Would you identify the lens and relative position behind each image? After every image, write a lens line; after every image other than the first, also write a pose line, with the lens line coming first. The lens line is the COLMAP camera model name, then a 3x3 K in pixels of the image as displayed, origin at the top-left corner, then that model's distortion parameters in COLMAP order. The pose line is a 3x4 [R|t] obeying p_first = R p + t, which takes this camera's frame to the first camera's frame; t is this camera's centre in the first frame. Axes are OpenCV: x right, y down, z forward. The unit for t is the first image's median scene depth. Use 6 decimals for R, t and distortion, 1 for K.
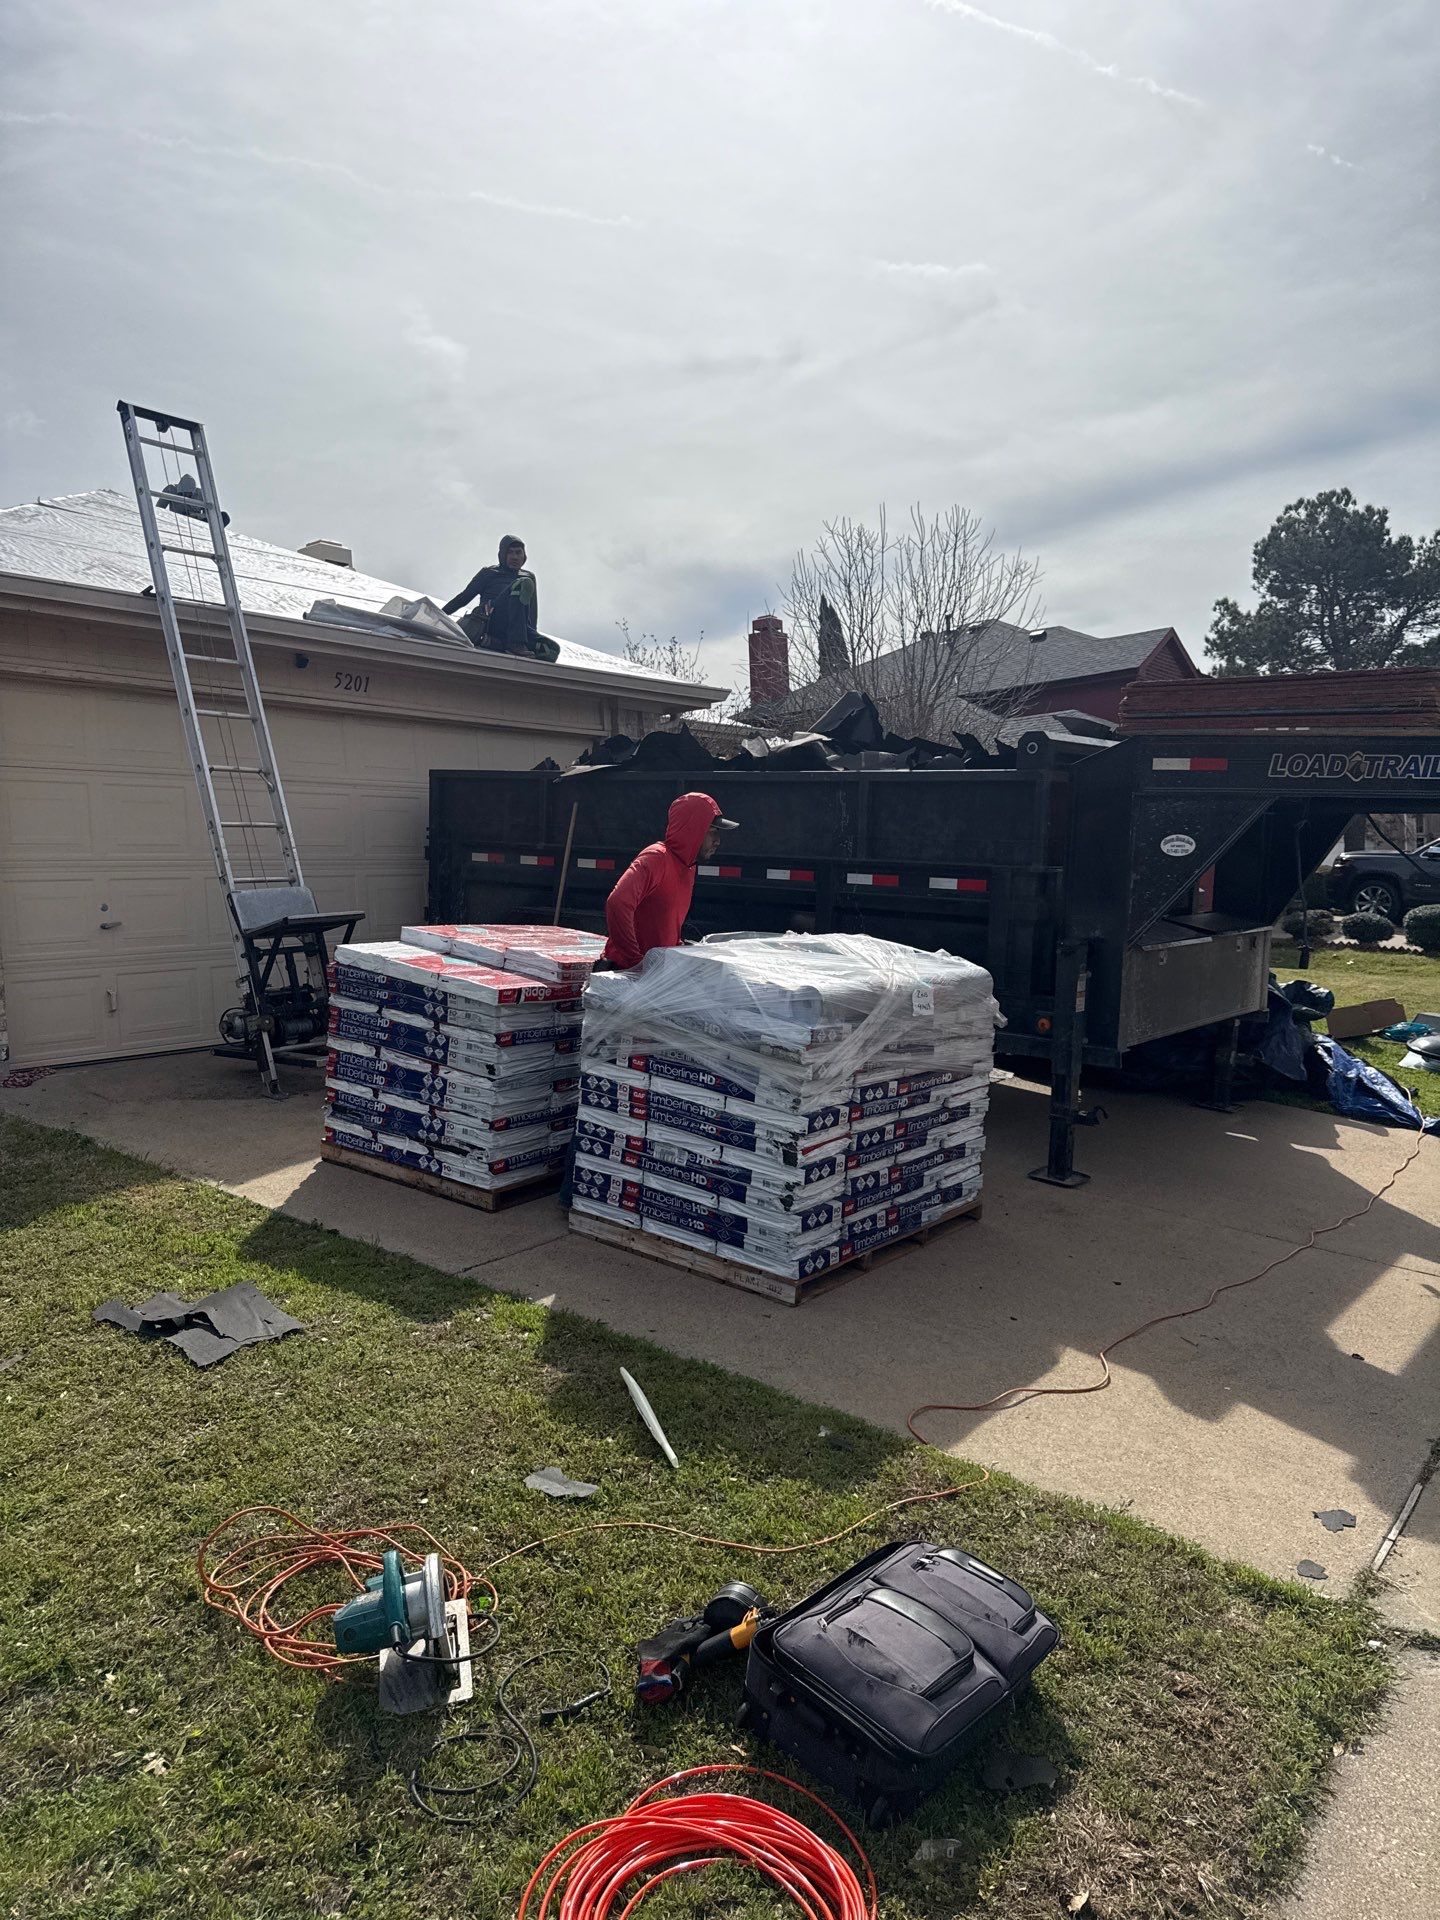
lens RADIAL K [[1359.9, 0, 717.6], [0, 1359.9, 955.0], [0, 0, 1]] dist [0.030359, -0.031615]
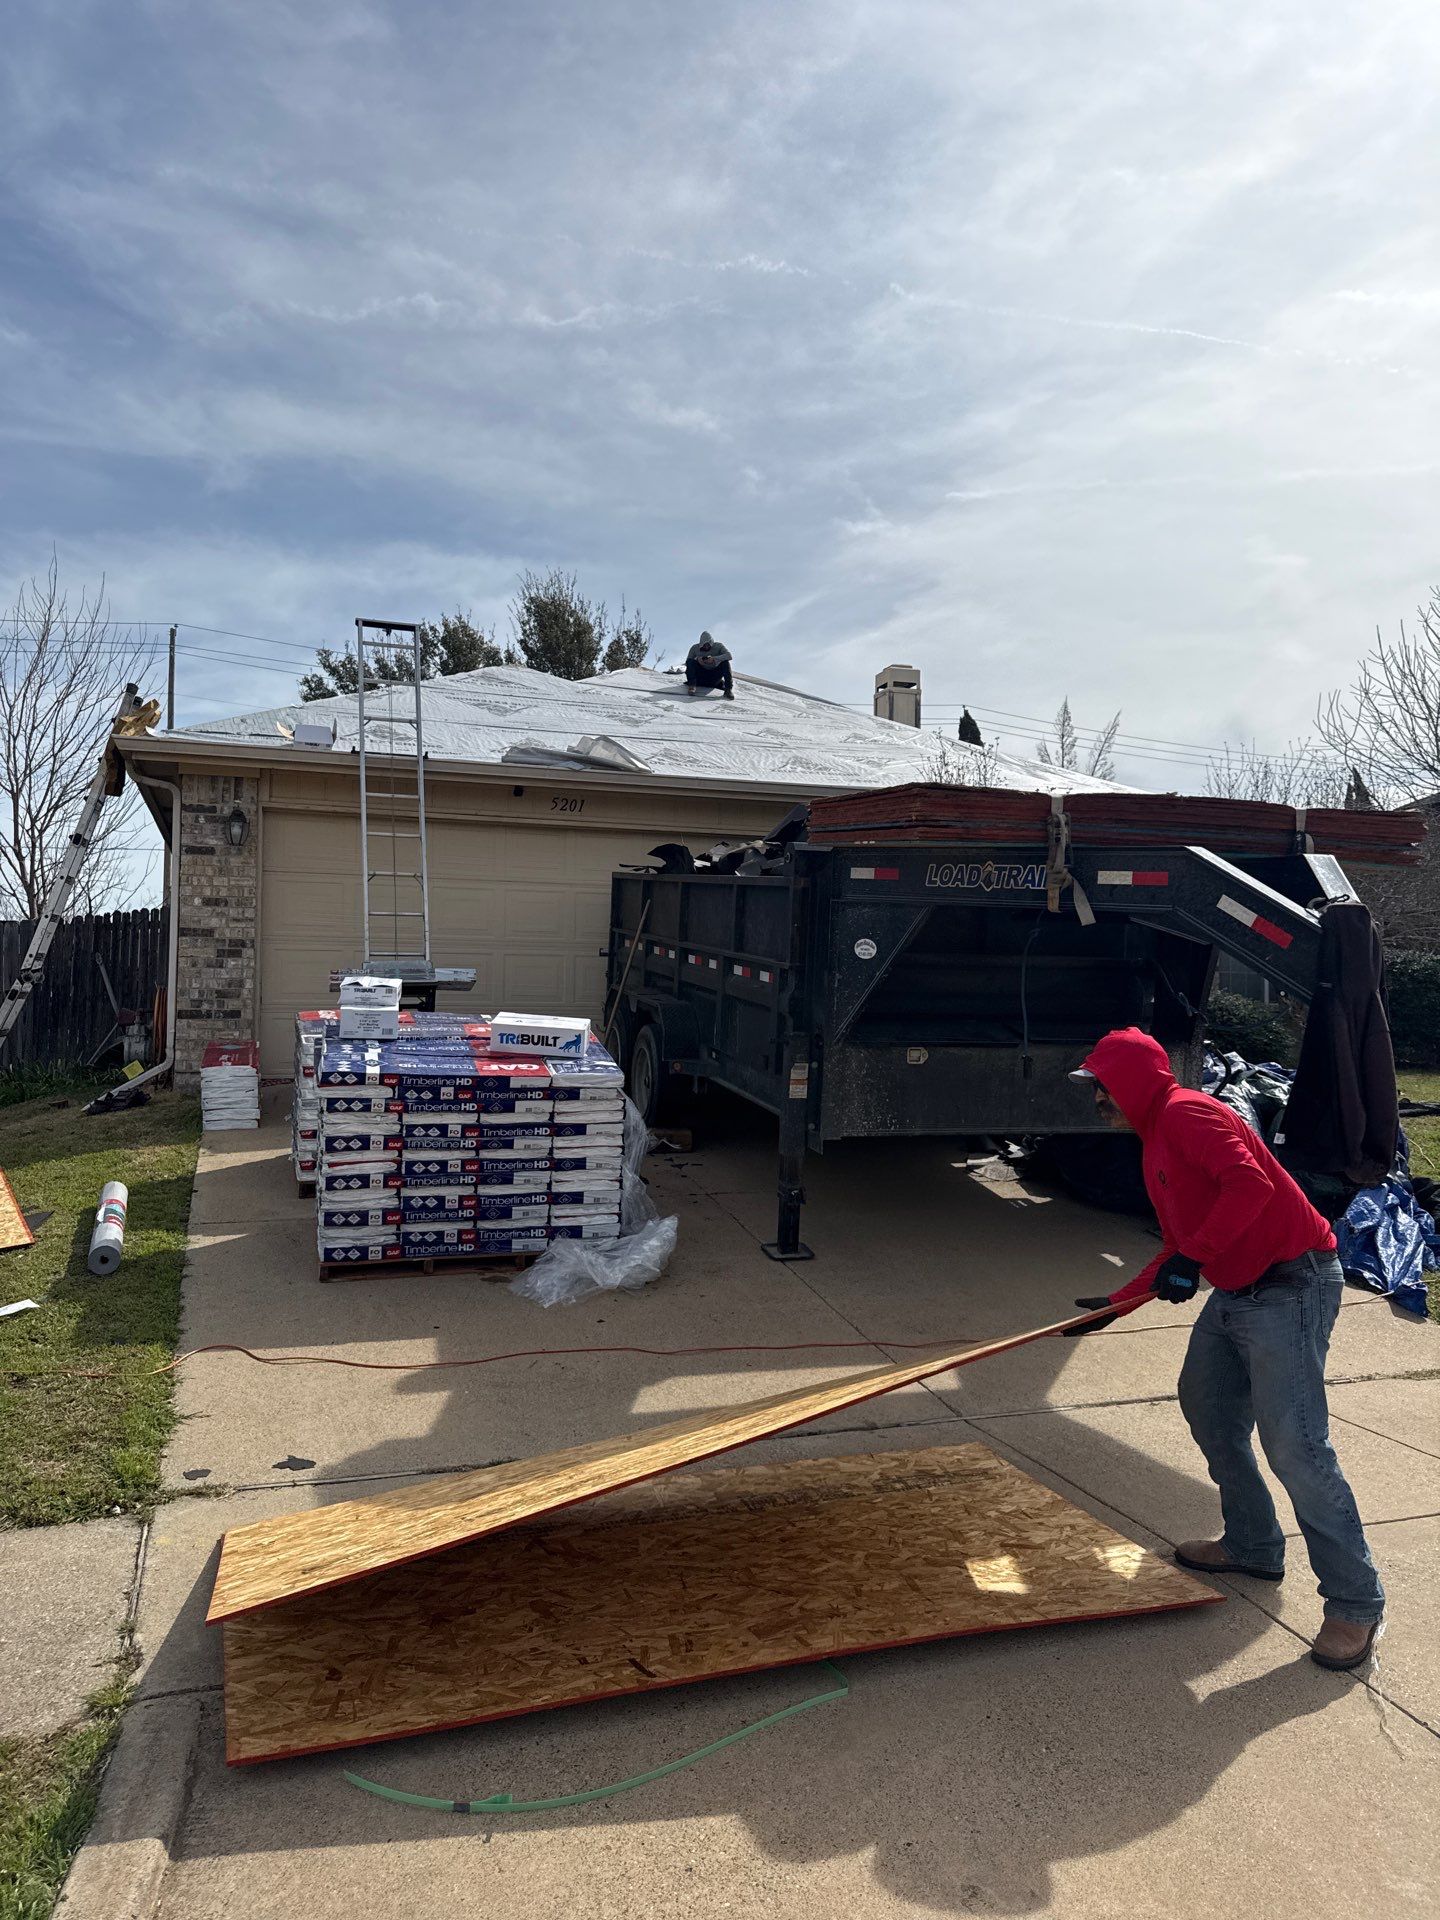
lens RADIAL K [[1359.9, 0, 774.0], [0, 1359.9, 953.2], [0, 0, 1]] dist [0.030359, -0.031615]
pose [[0.852450, 0.031838, -0.521839, 0.973290], [-0.069409, 0.996200, -0.052604, -0.018487], [0.518181, 0.081062, 0.851421, 0.065159]]
